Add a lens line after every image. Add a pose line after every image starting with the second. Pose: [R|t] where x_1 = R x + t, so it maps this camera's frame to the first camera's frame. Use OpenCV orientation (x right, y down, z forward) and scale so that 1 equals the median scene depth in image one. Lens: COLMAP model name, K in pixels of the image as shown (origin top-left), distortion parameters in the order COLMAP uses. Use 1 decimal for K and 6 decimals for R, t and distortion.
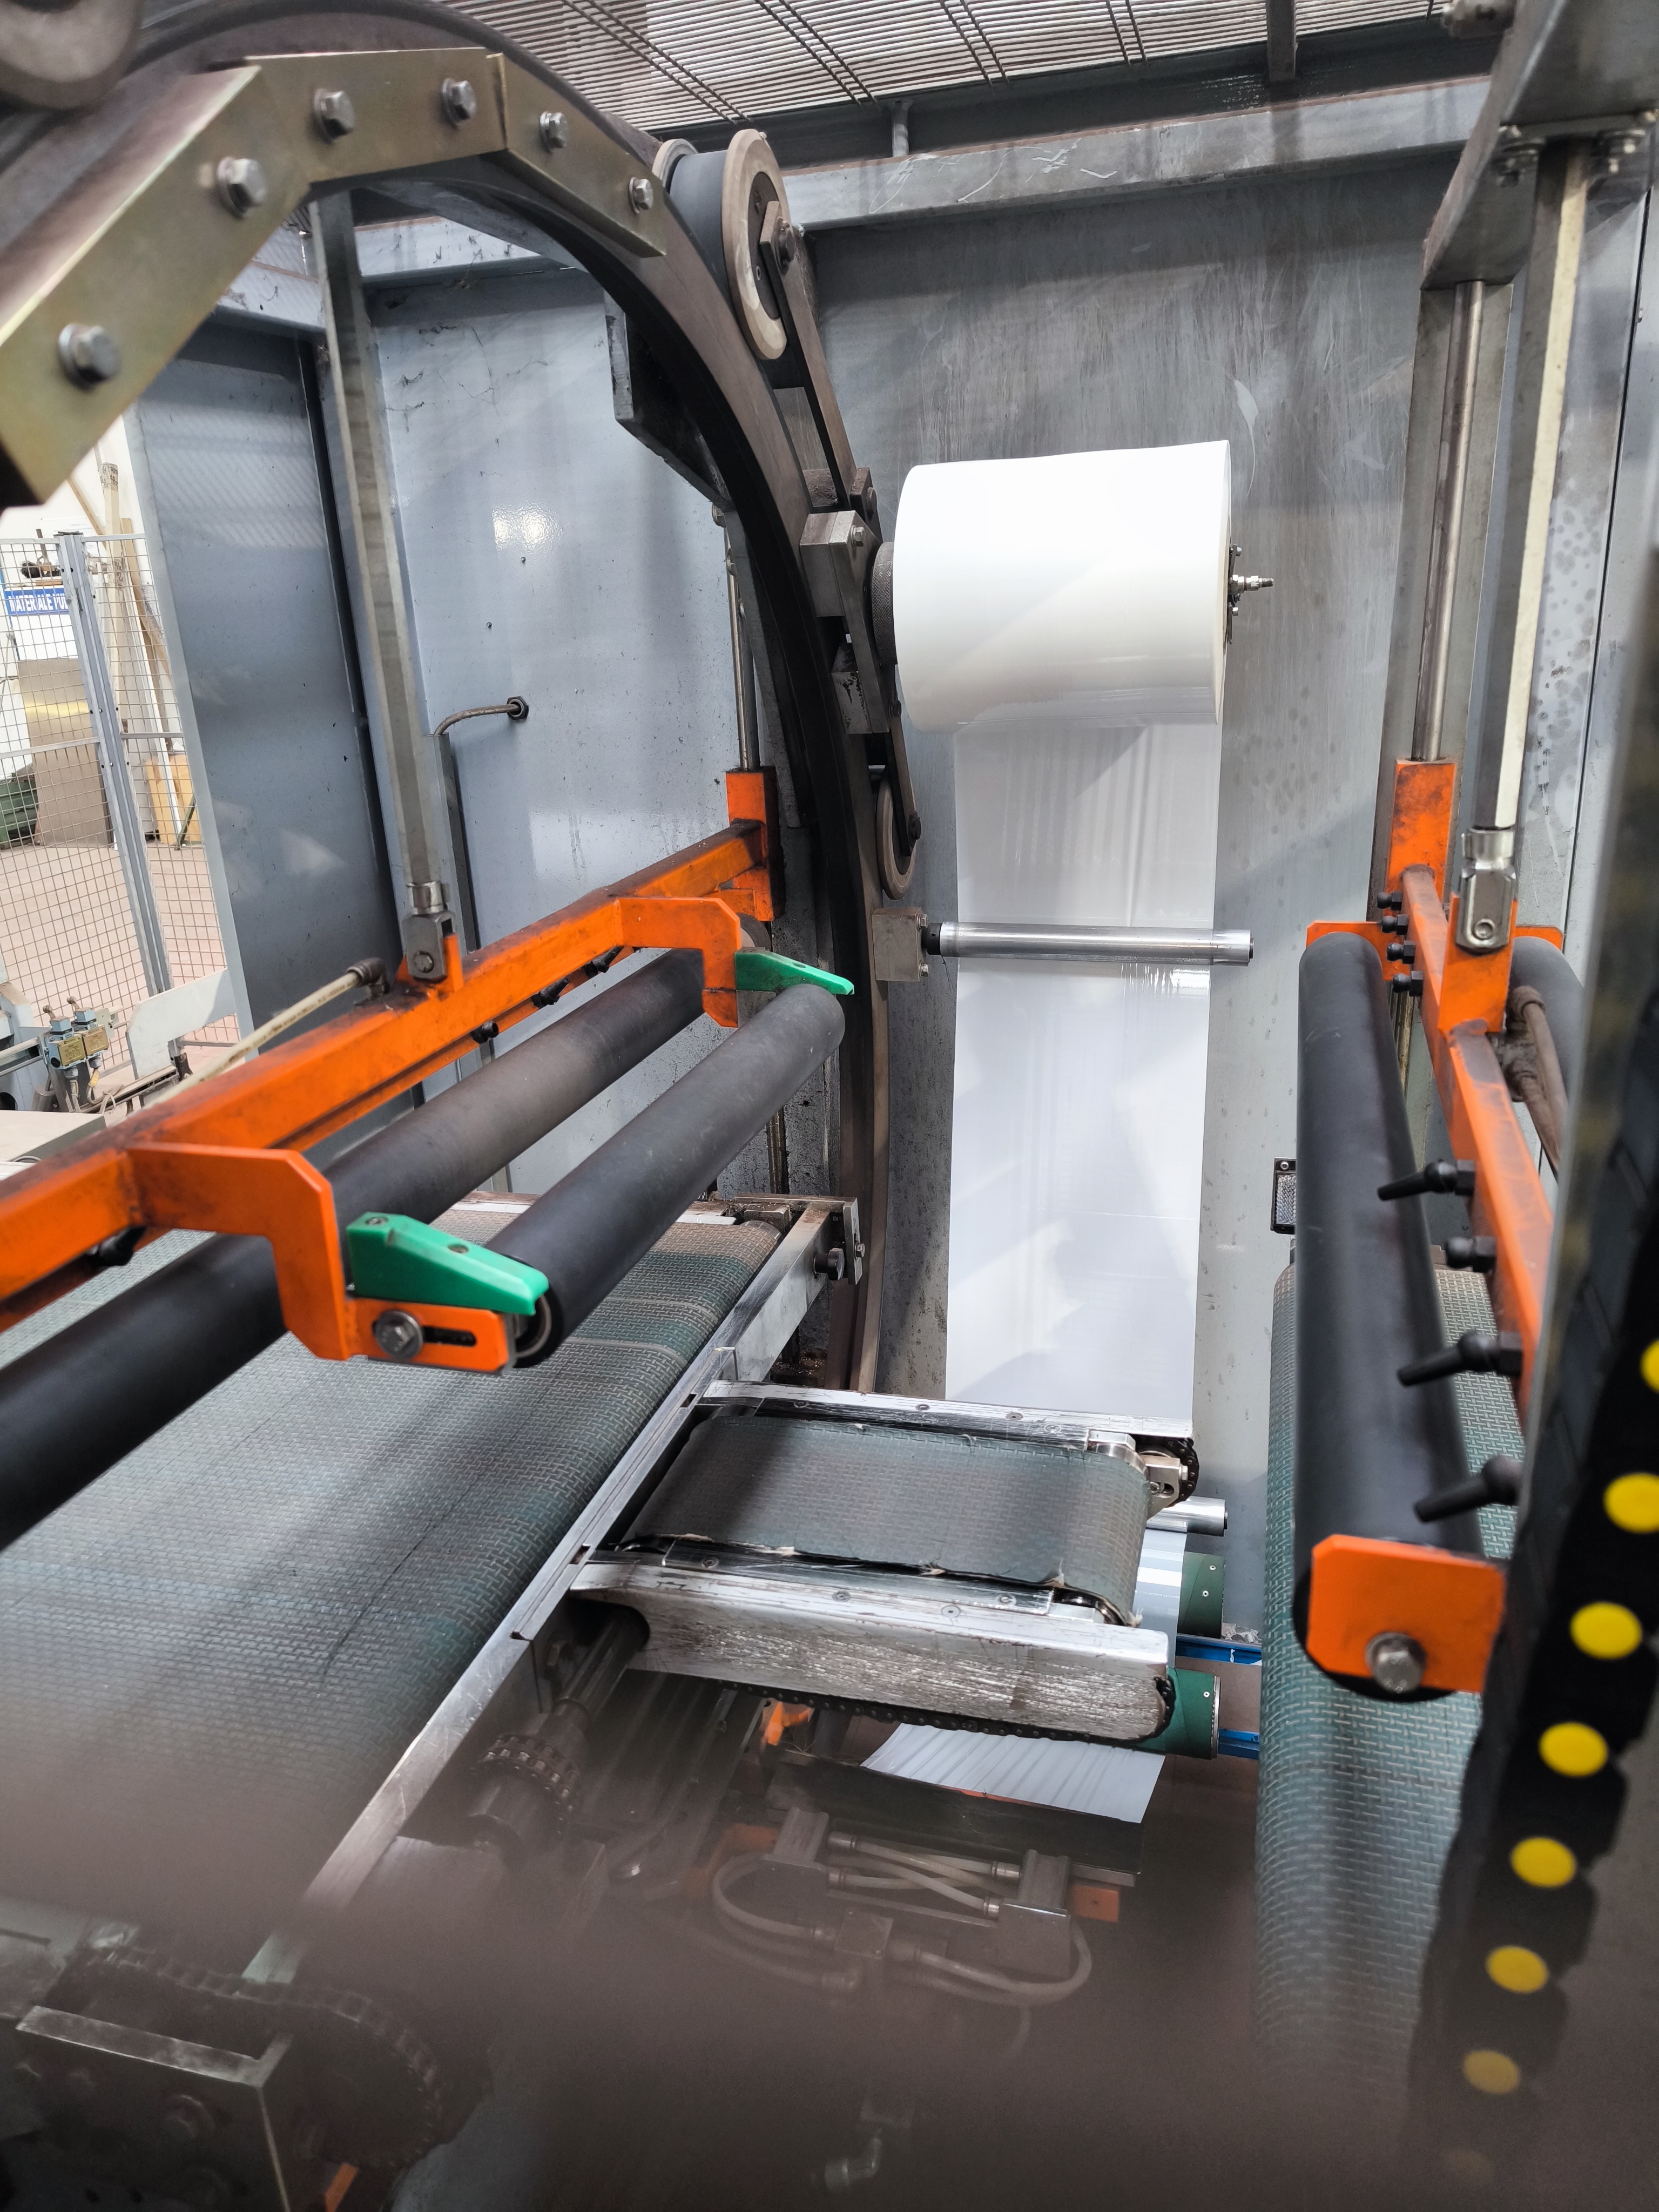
lens RADIAL K [[1546.7, 0, 825.6], [0, 1546.7, 1105.5], [0, 0, 1]] dist [0.033001, -0.028689]
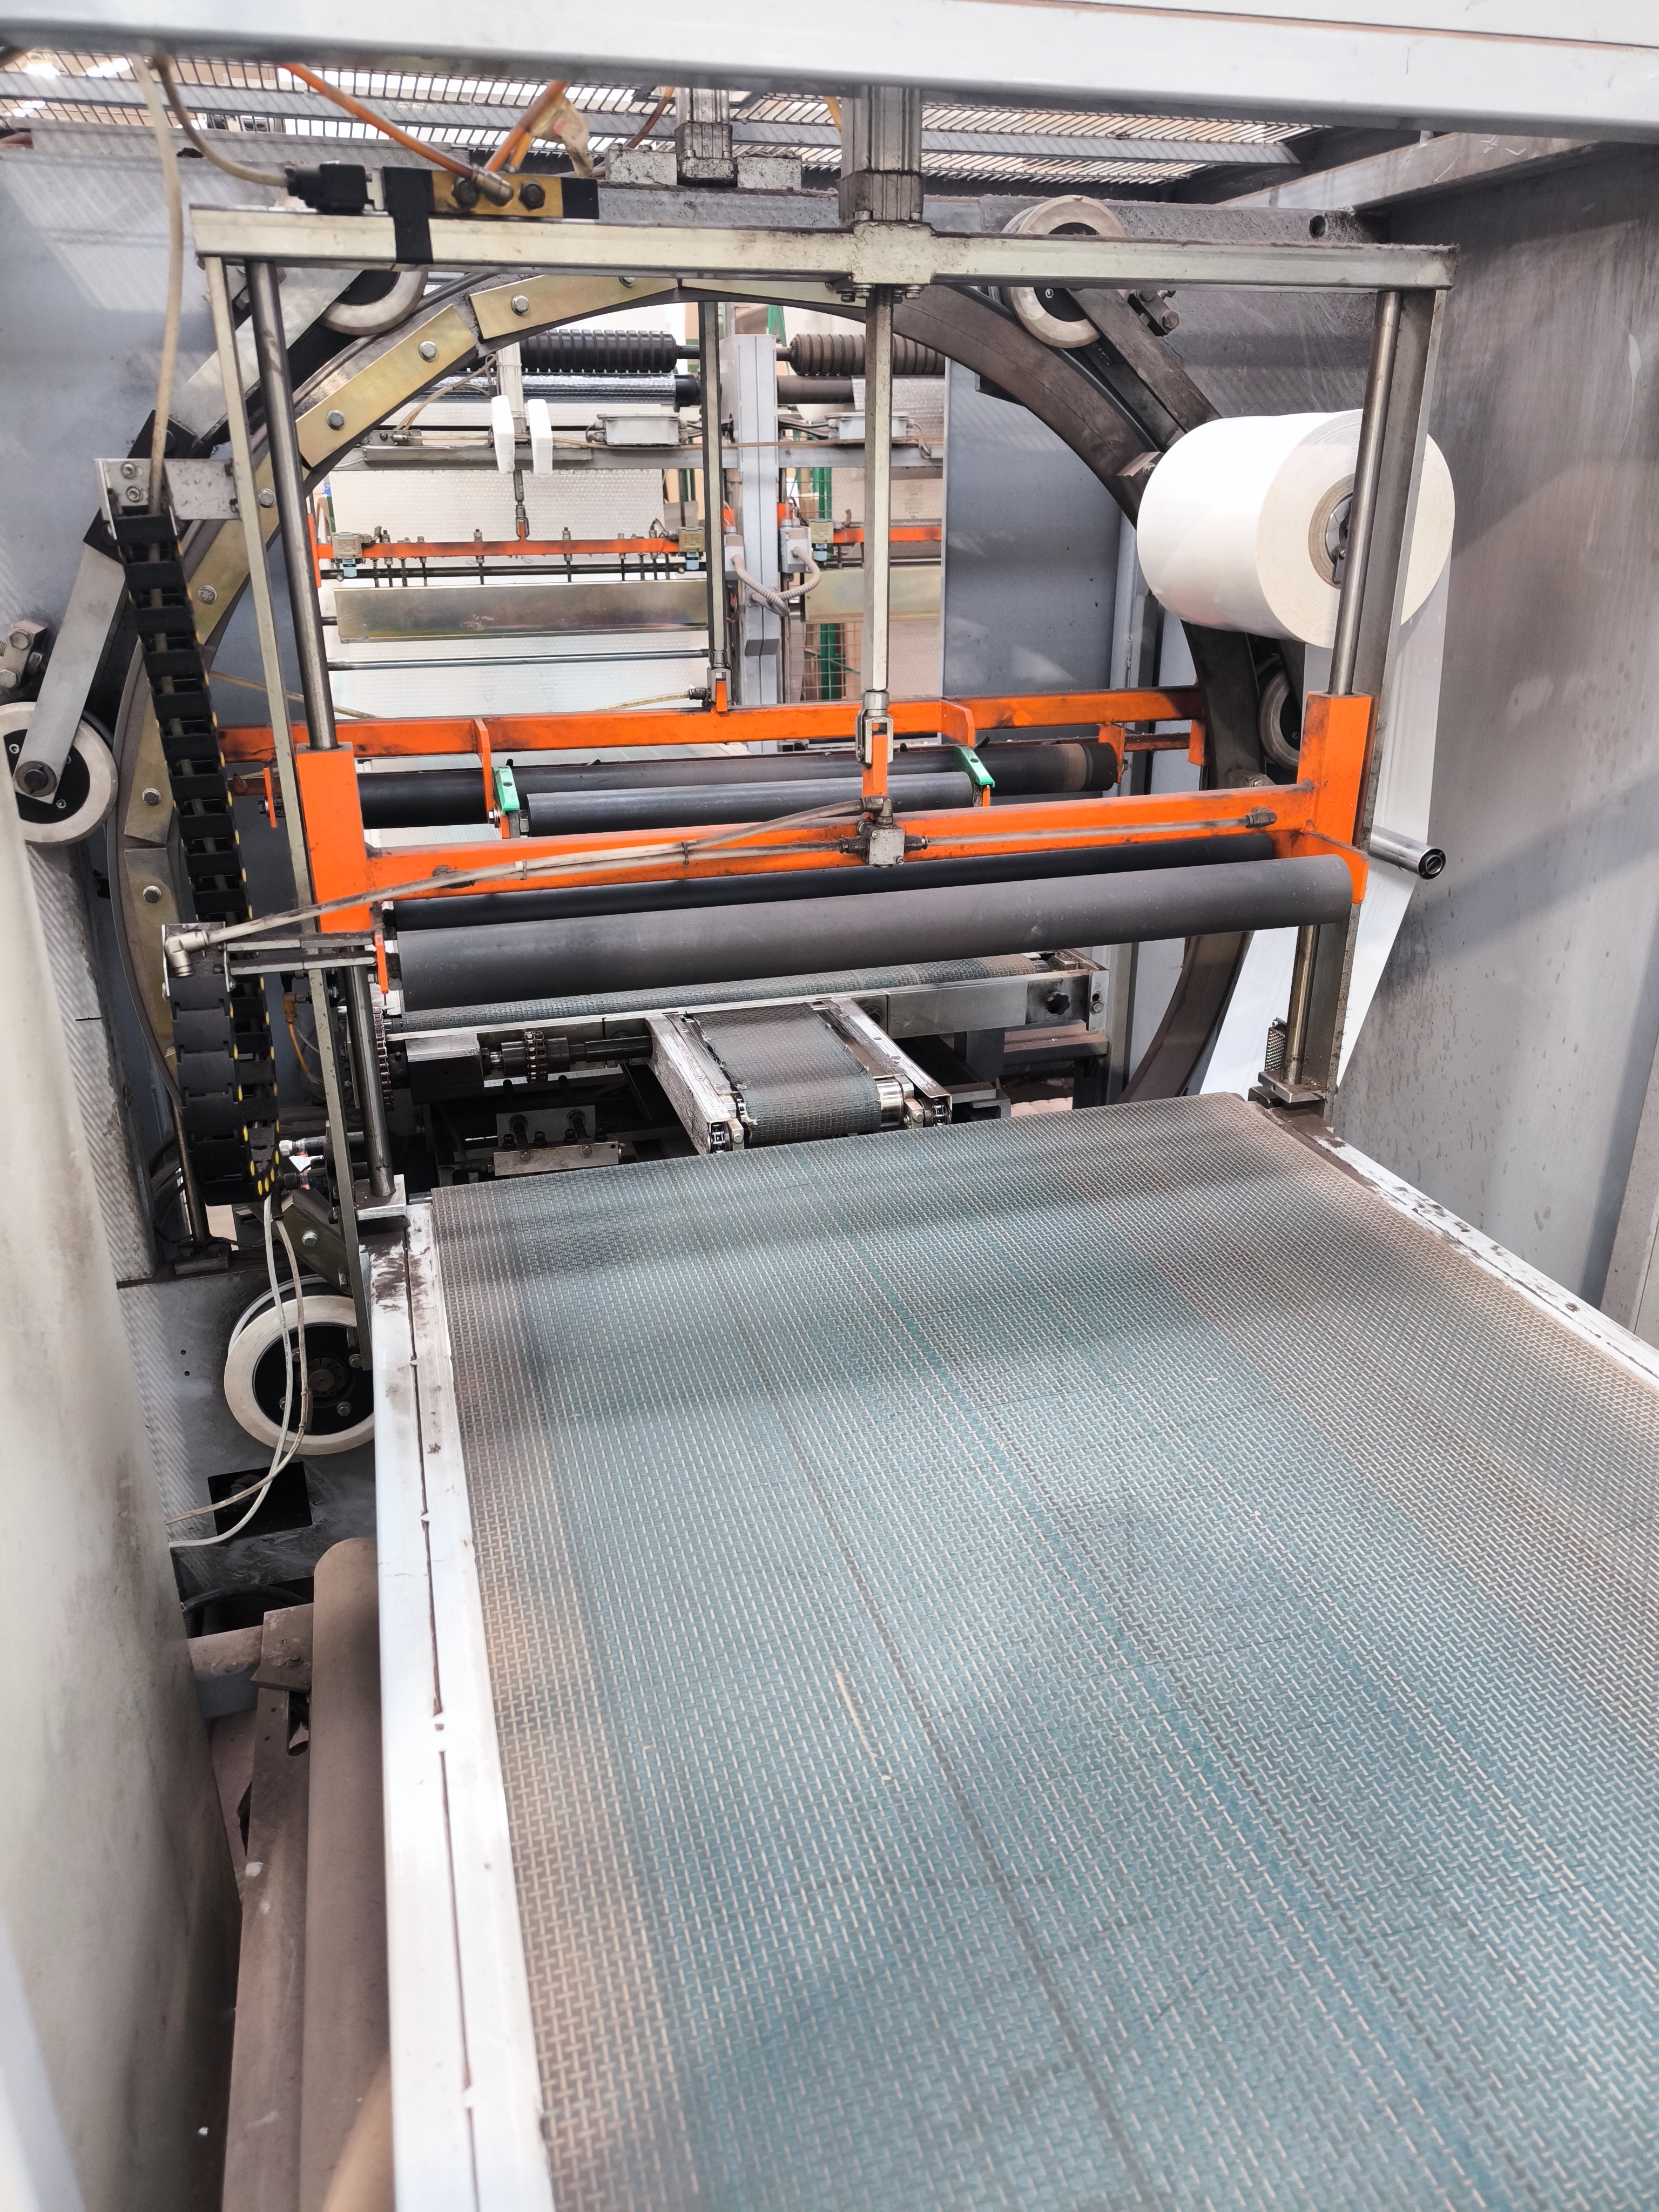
lens RADIAL K [[1546.7, 0, 834.3], [0, 1546.7, 1107.6], [0, 0, 1]] dist [0.033001, -0.028689]
pose [[0.544150, 0.365934, -0.754979, 0.898815], [-0.300385, 0.925190, 0.231932, -0.066168], [0.783371, 0.100579, 0.613363, -0.003333]]
